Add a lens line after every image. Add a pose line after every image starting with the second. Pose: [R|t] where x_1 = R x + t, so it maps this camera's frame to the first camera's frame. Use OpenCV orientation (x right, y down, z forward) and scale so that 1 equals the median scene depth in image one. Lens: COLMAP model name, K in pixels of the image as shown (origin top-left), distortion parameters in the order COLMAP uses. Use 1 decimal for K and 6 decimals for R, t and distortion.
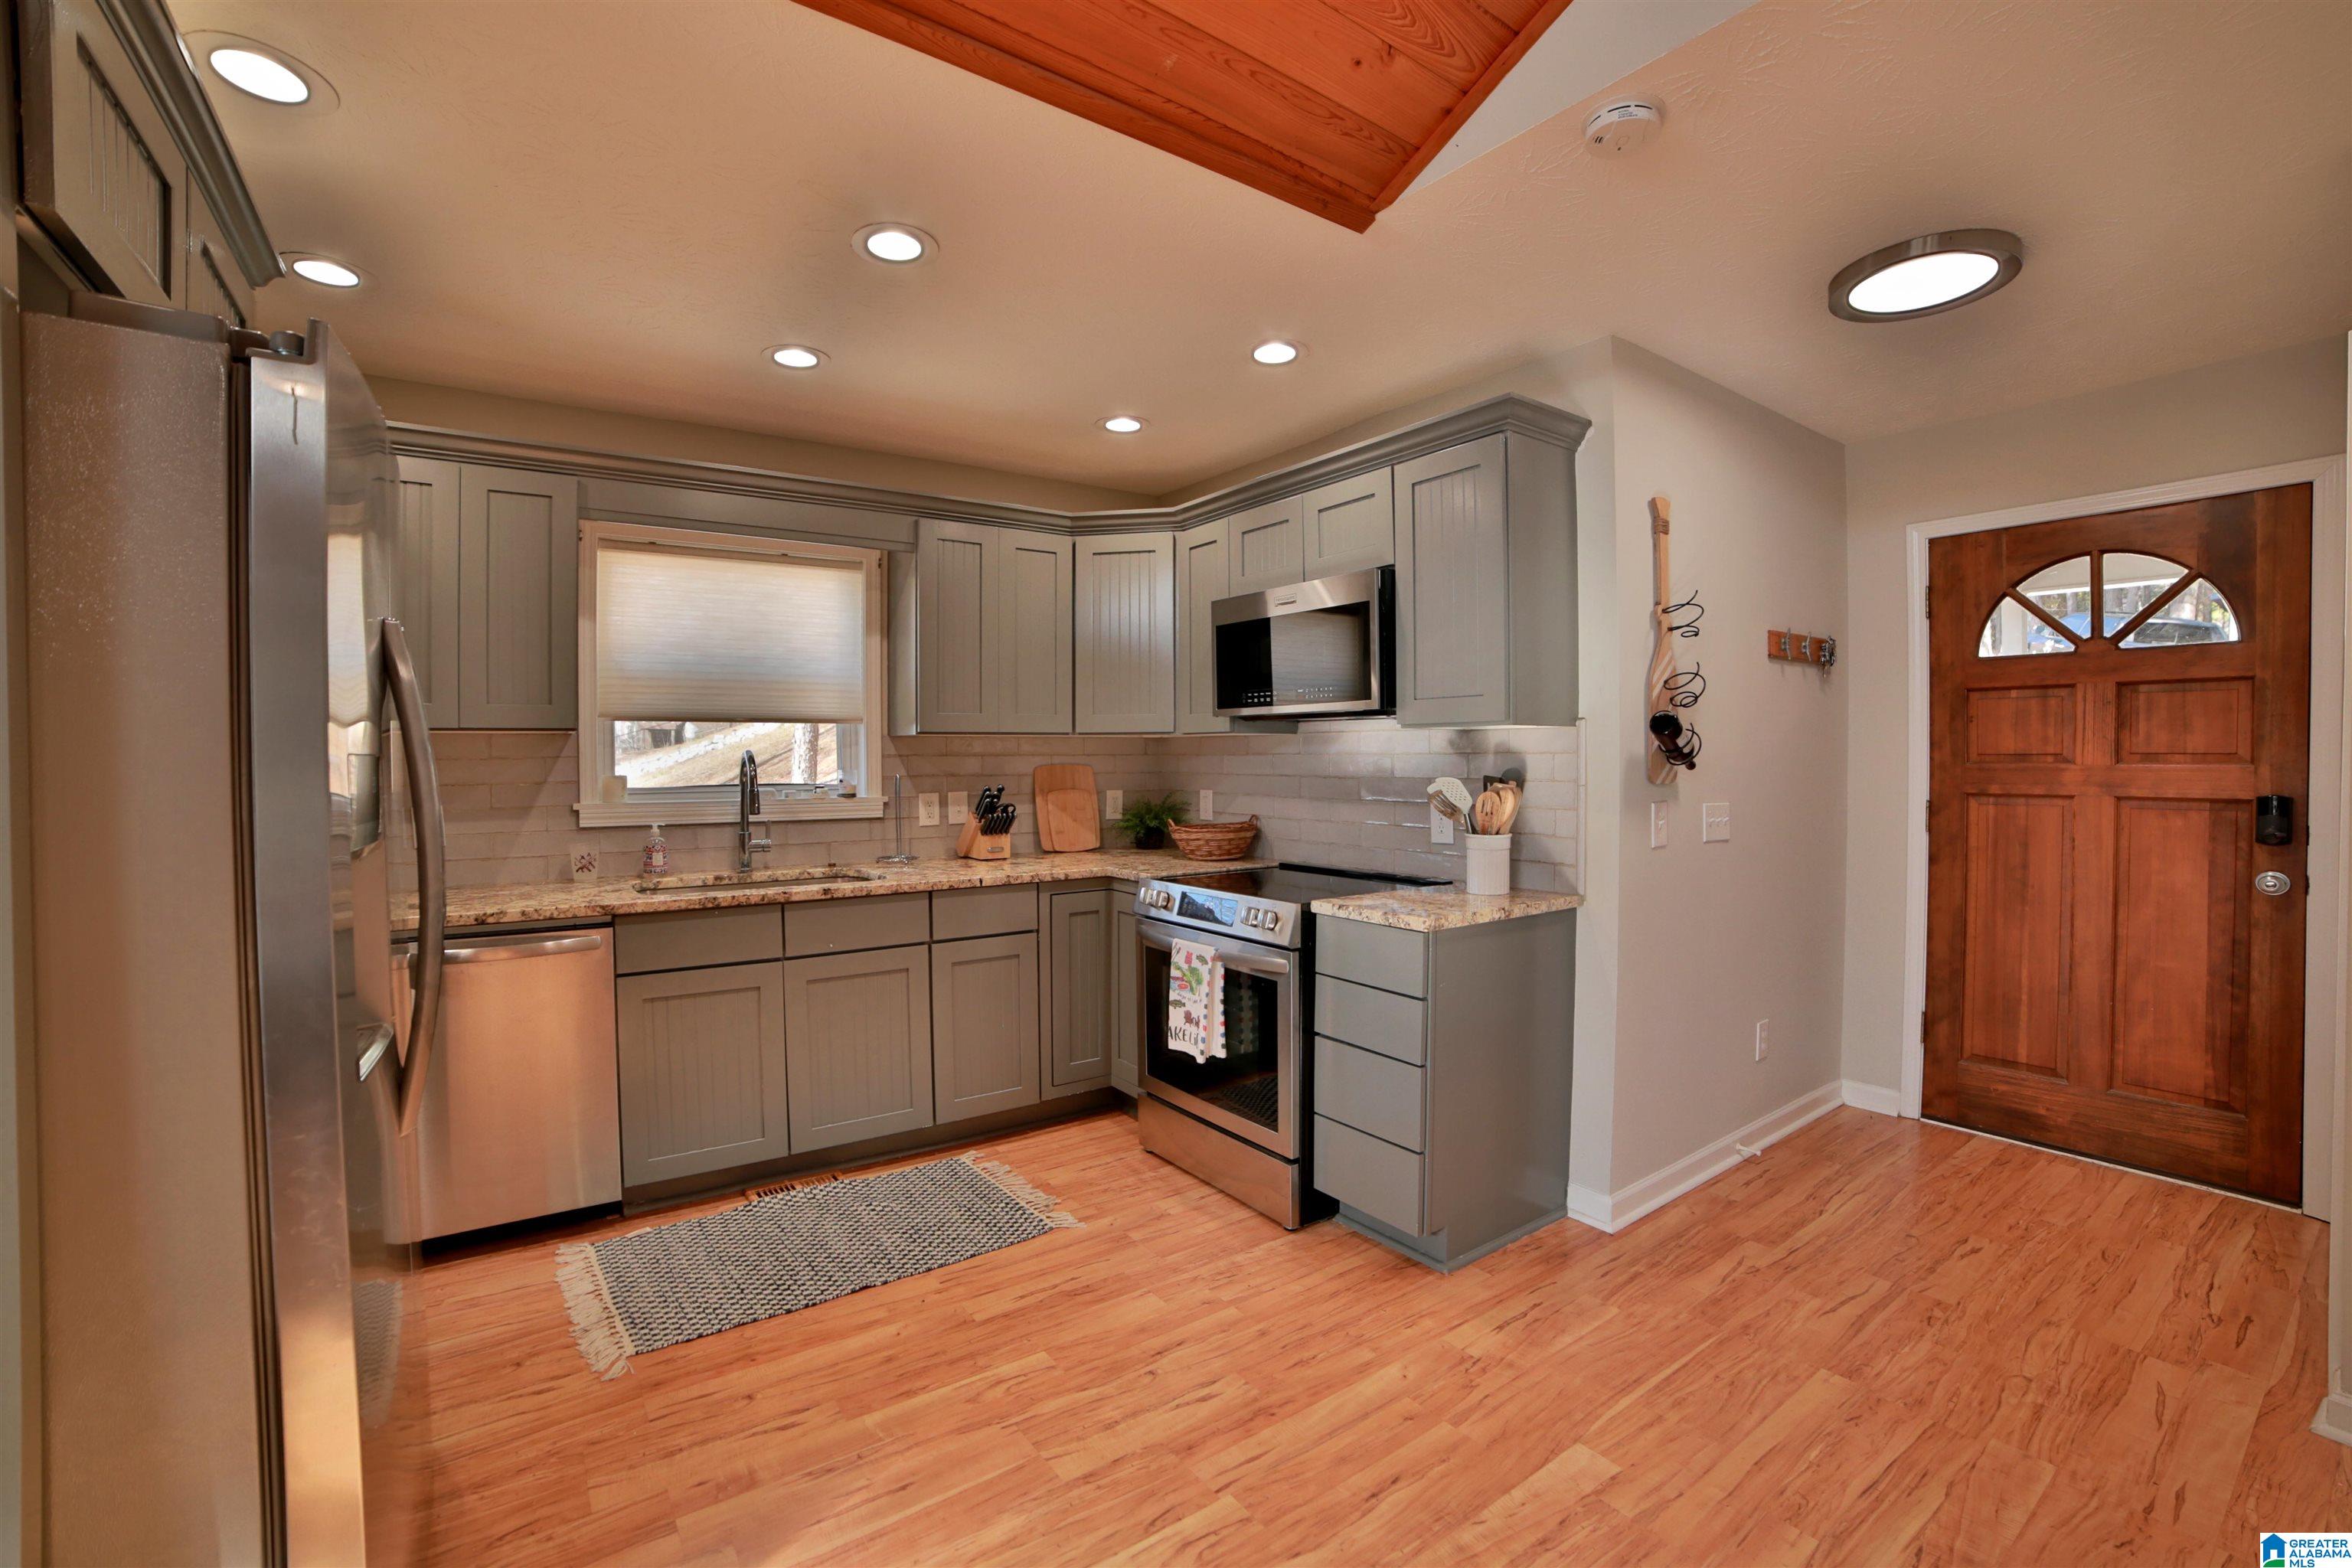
lens RADIAL K [[1003.0, 0, 1177.6], [0, 1003.0, 771.1], [0, 0, 1]] dist [-0.105523, 0.035090]
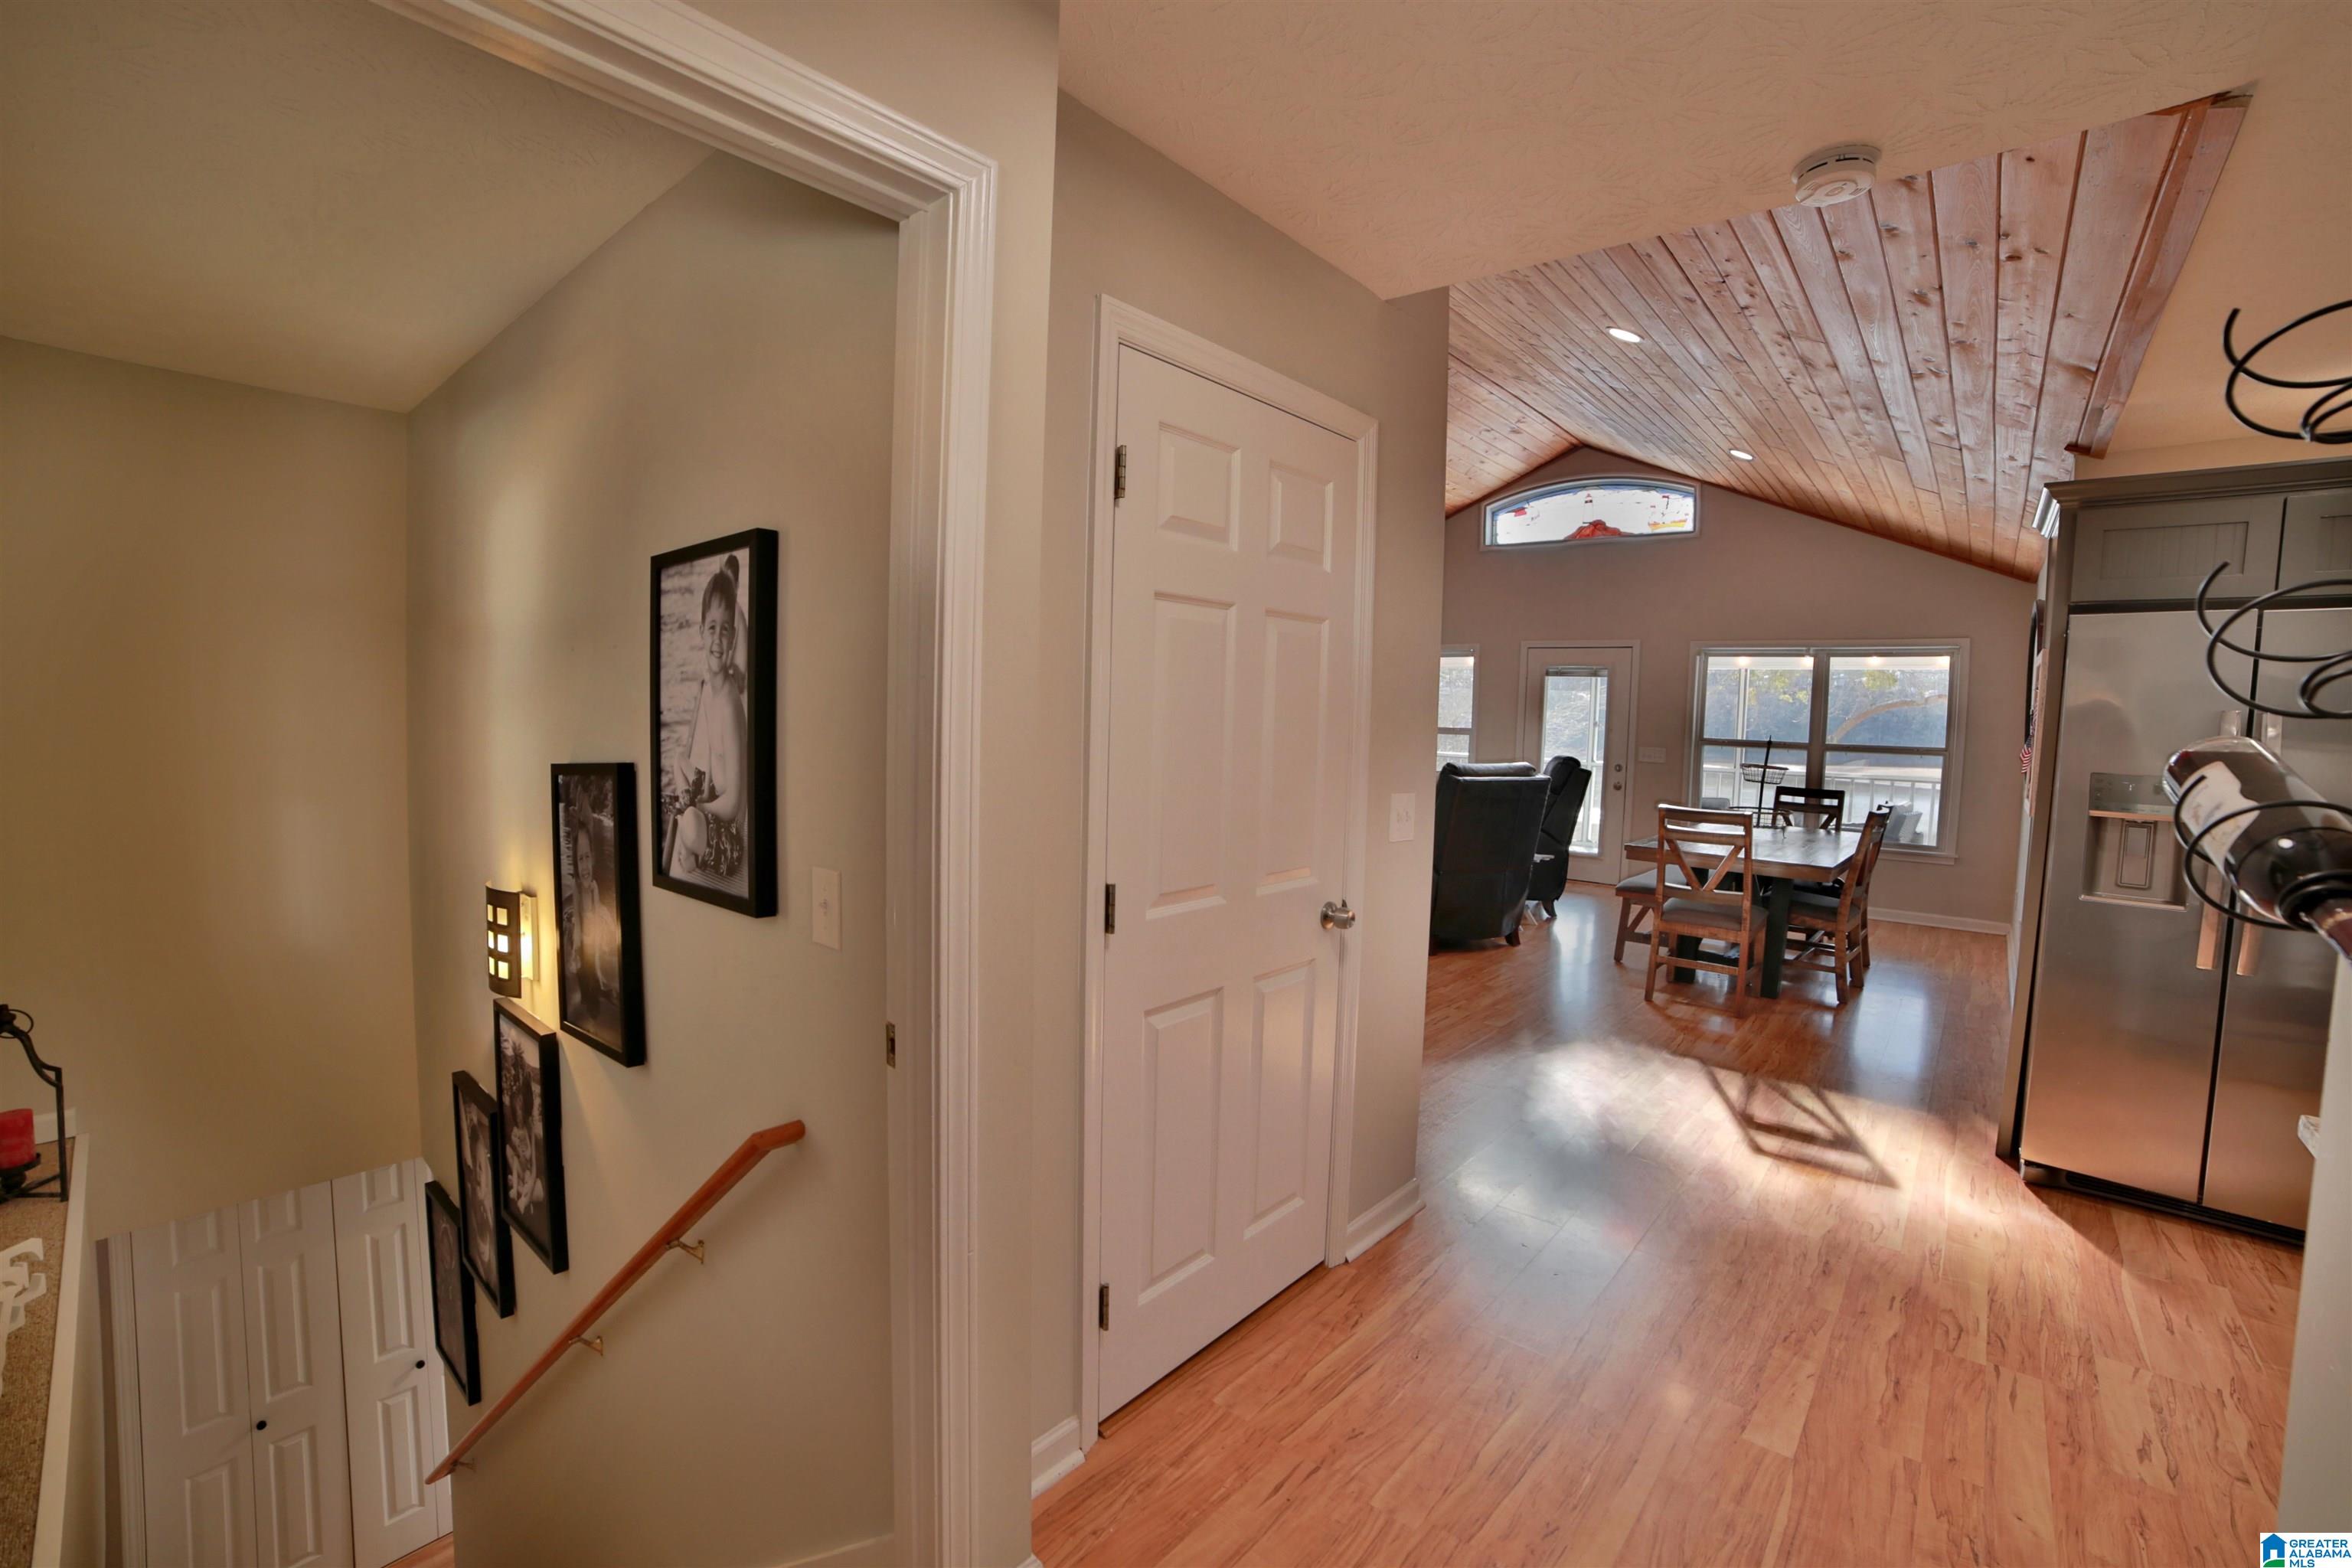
lens RADIAL K [[1003.0, 0, 1177.6], [0, 1003.0, 771.1], [0, 0, 1]] dist [-0.105523, 0.035090]
pose [[-0.970799, -0.006302, -0.239813, 1.060684], [-0.025924, 0.996557, 0.078757, -0.077631], [0.238491, 0.082674, -0.967619, 1.415291]]
